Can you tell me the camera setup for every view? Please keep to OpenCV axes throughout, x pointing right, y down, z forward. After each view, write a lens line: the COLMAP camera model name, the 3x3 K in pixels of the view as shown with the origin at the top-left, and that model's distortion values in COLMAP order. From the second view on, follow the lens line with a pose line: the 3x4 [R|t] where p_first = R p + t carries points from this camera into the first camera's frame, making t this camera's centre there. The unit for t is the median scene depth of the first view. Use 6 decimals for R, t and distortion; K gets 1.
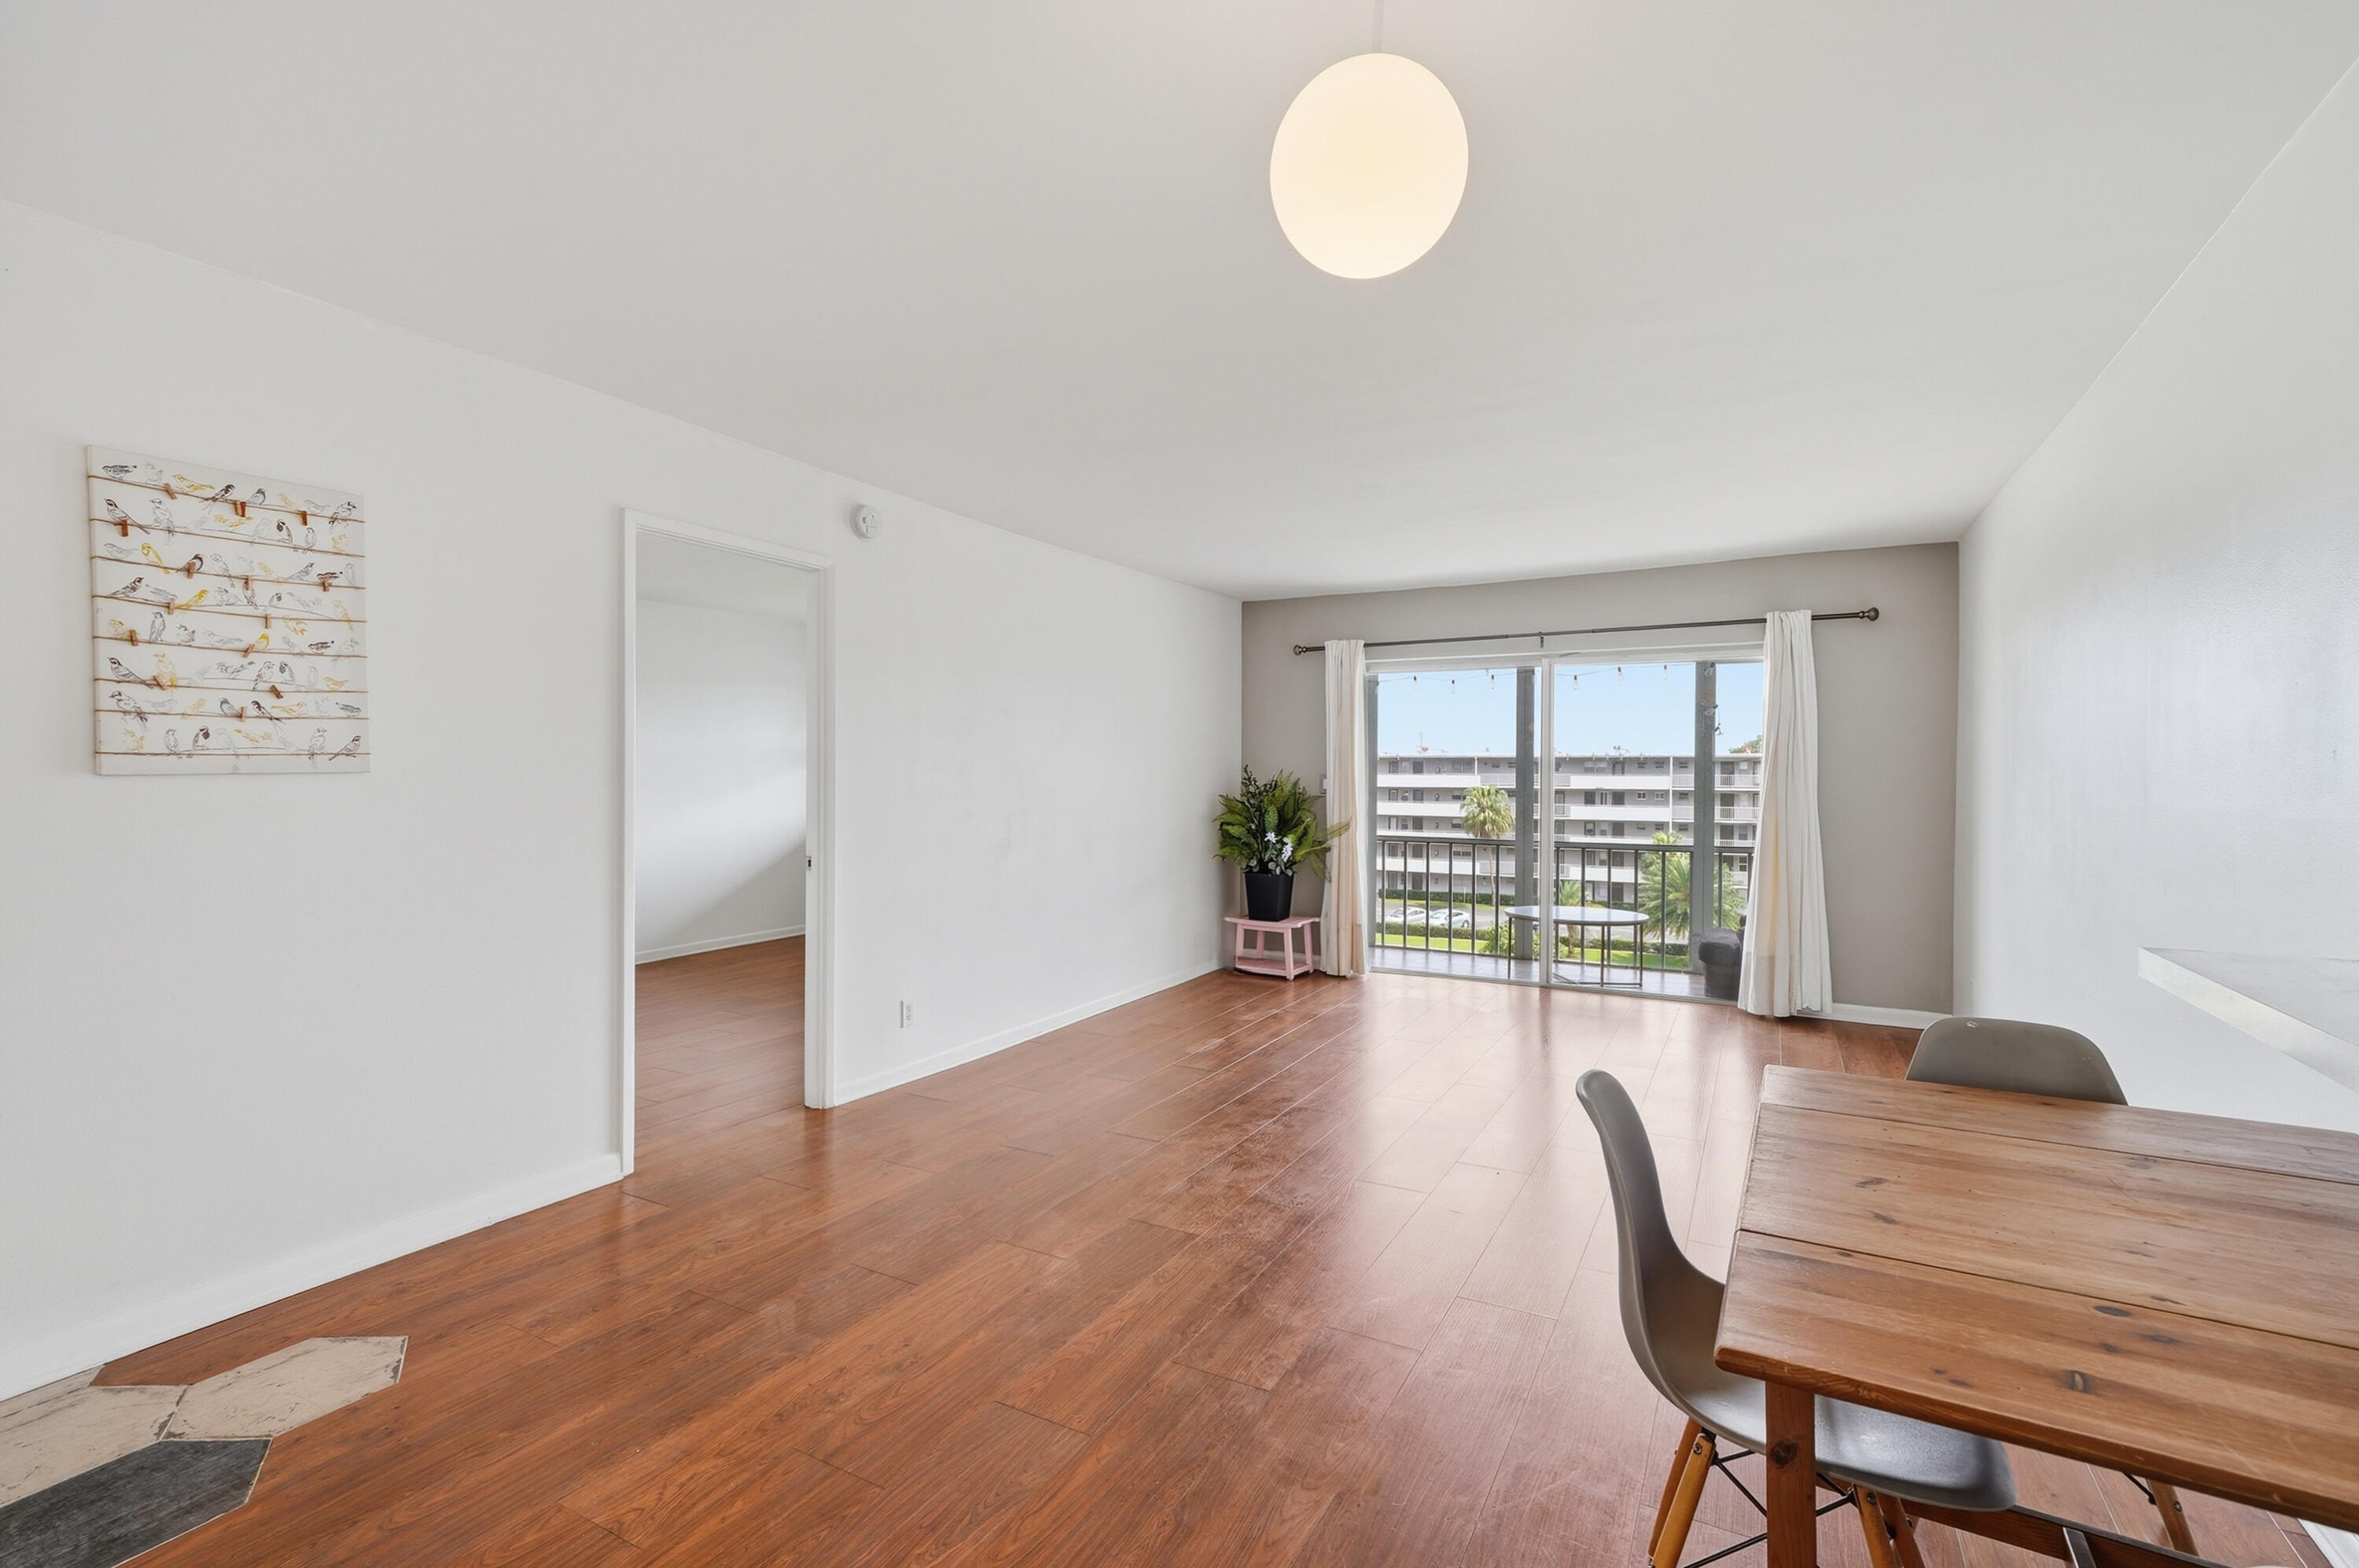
lens RADIAL K [[1070.0, 0, 1195.5], [0, 1070.0, 782.5], [0, 0, 1]] dist [0.010651, 0.001801]
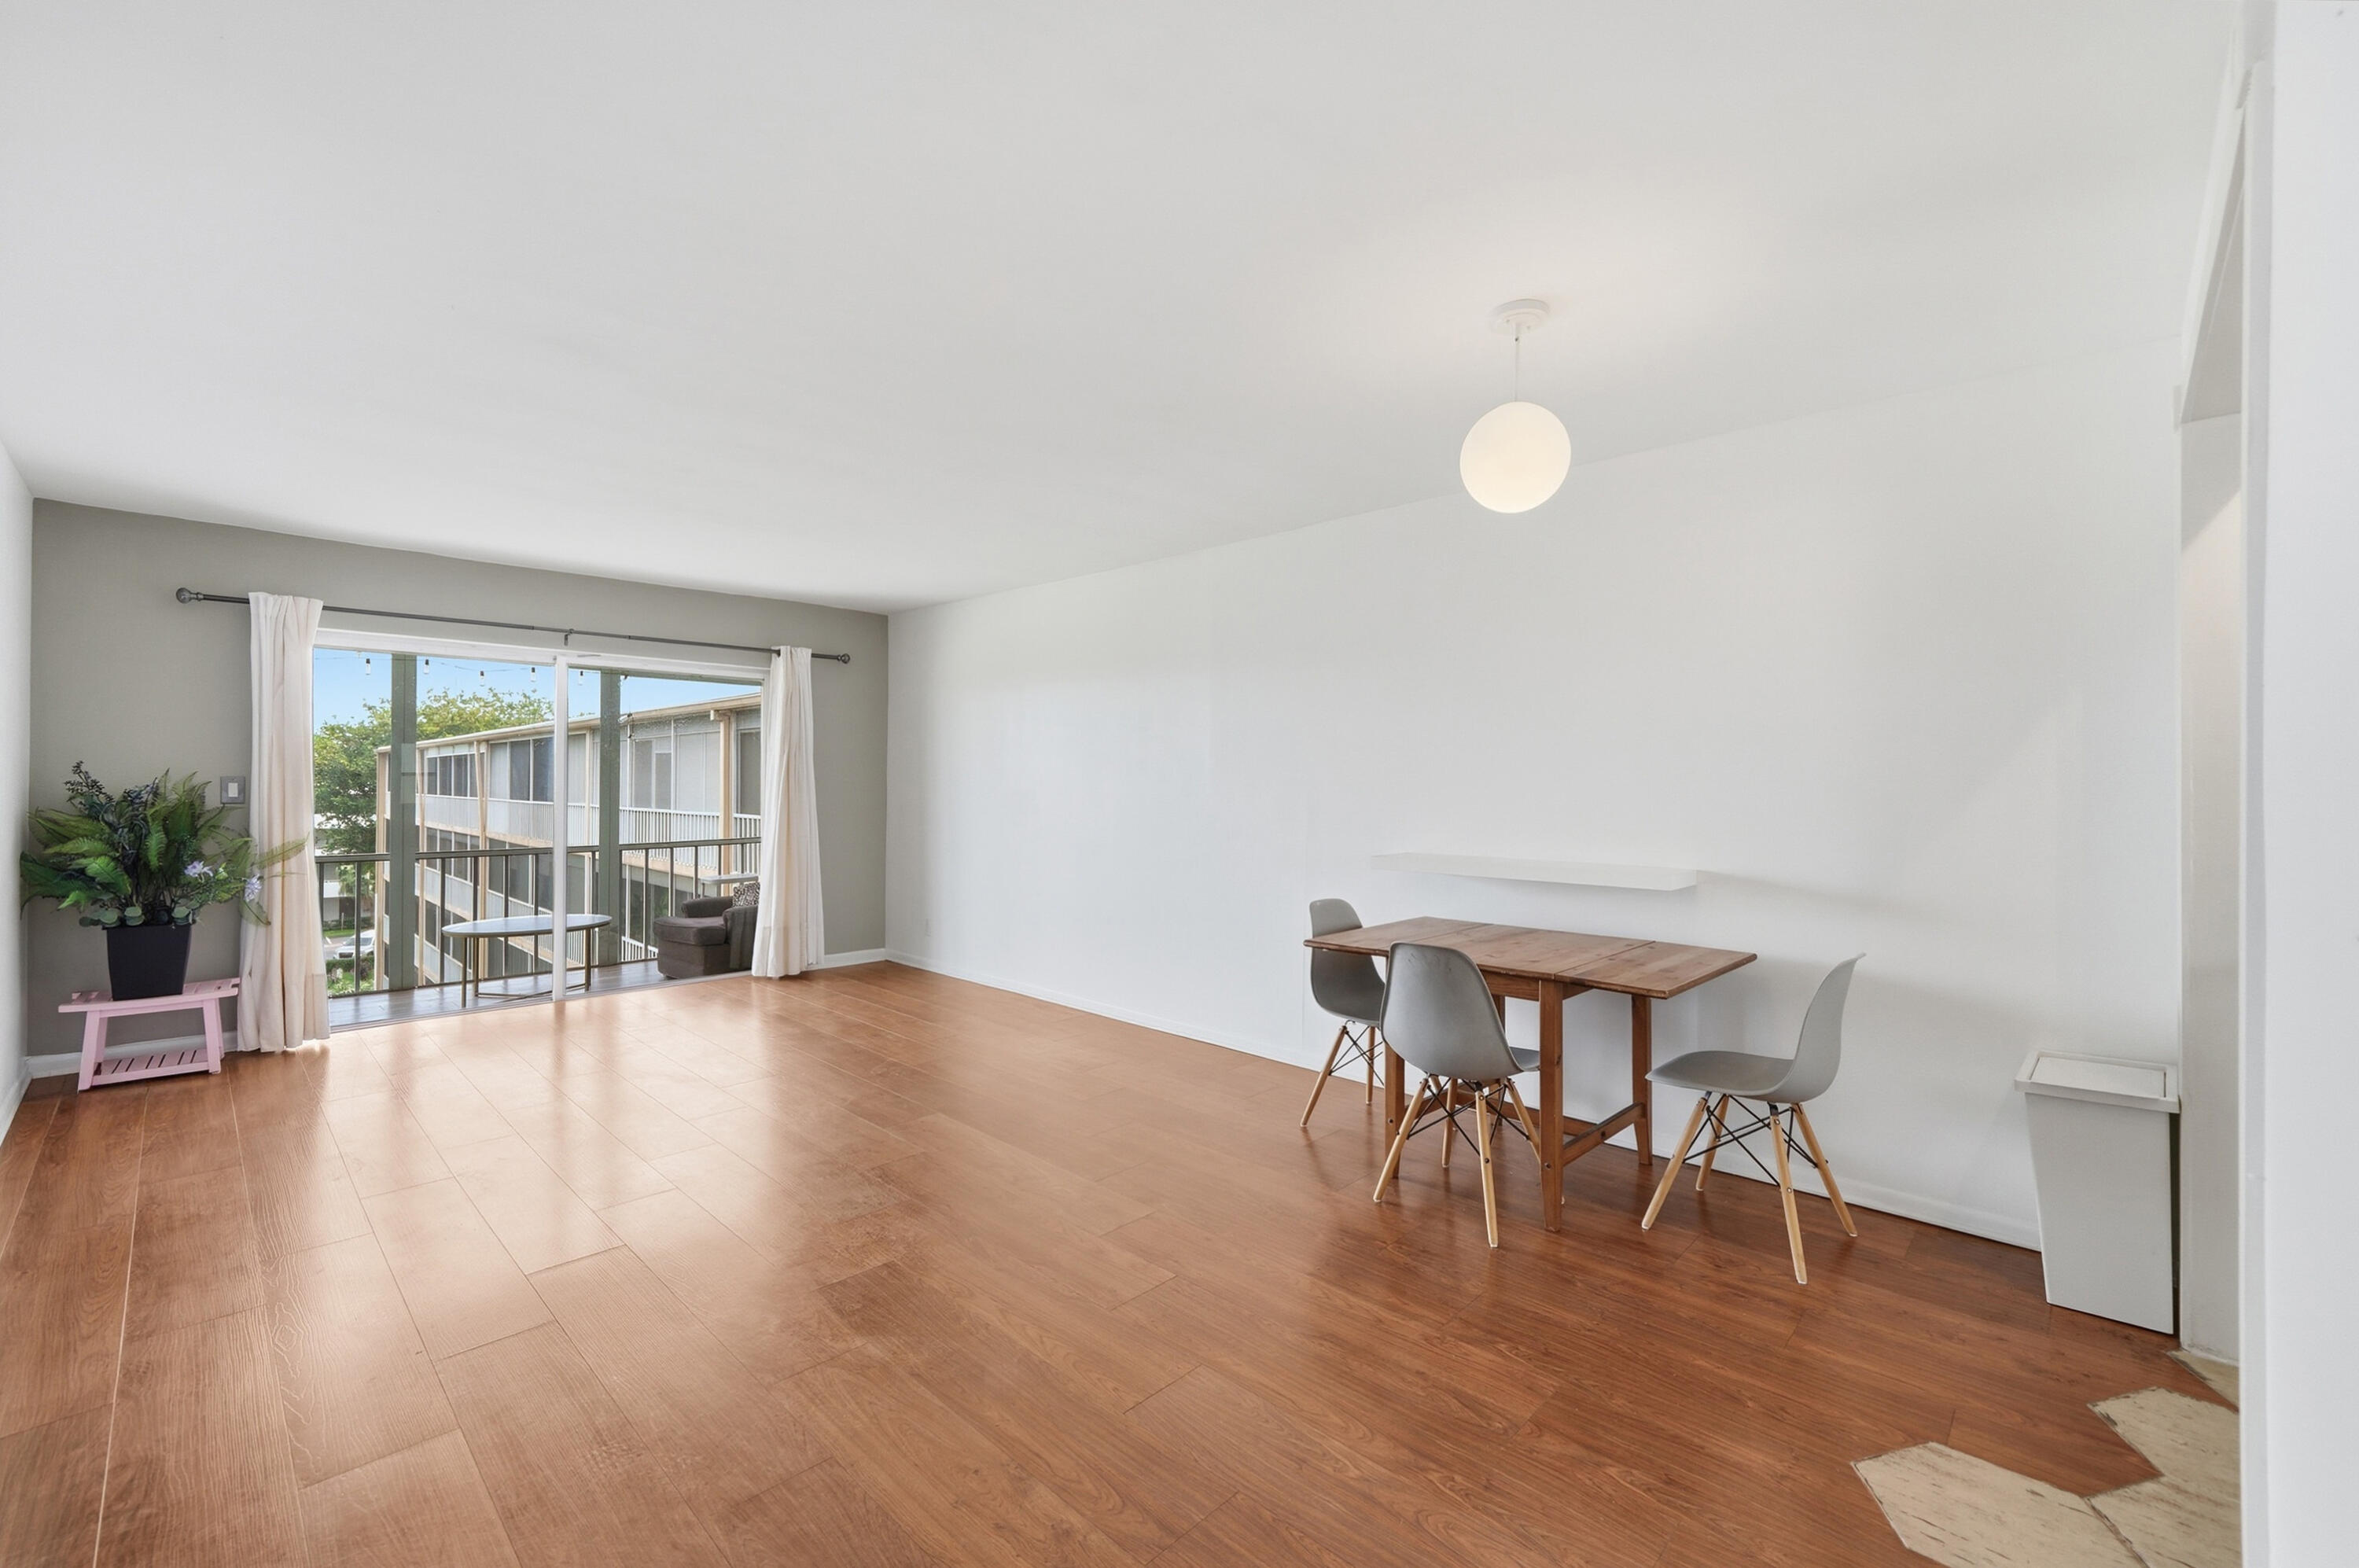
lens RADIAL K [[951.2, 0, 1187.7], [0, 951.2, 780.3], [0, 0, 1]] dist [-0.001515, -0.000789]
pose [[0.272395, -0.000833, 0.962185, -0.325918], [0.001927, 0.999998, 0.000320, -0.004278], [-0.962184, 0.001767, 0.272396, 0.224113]]
